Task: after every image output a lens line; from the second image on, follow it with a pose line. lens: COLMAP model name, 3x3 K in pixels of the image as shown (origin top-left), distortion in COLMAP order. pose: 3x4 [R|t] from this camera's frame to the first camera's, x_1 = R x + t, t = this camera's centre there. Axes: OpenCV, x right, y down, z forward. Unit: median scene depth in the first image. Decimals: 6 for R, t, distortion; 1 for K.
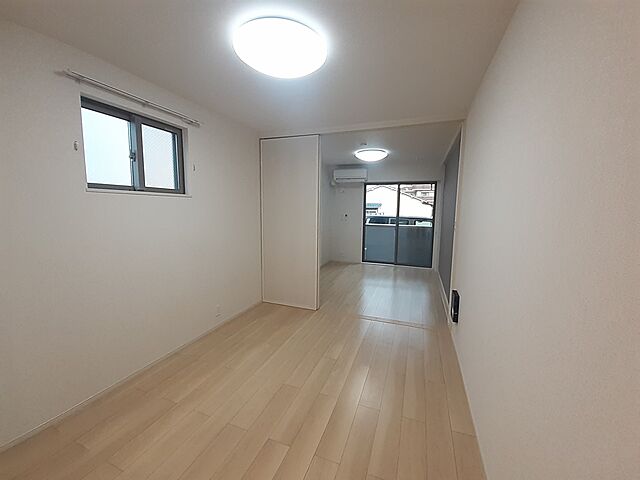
lens RADIAL K [[258.6, 0, 324.7], [0, 258.6, 236.7], [0, 0, 1]] dist [-0.000490, -0.000075]
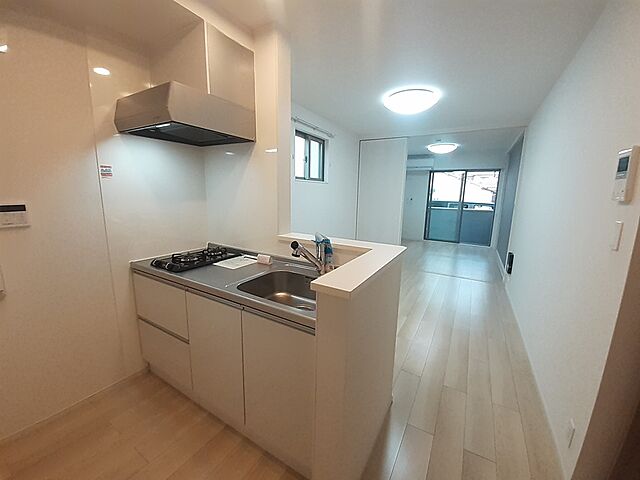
lens RADIAL K [[257.7, 0, 320.0], [0, 257.7, 240.0], [0, 0, 1]] dist [0.001370, 0.000060]
pose [[0.982585, 0.034501, -0.182581, -0.188948], [-0.022856, 0.997590, 0.065507, 0.063369], [0.184401, -0.060193, 0.981006, -0.408227]]
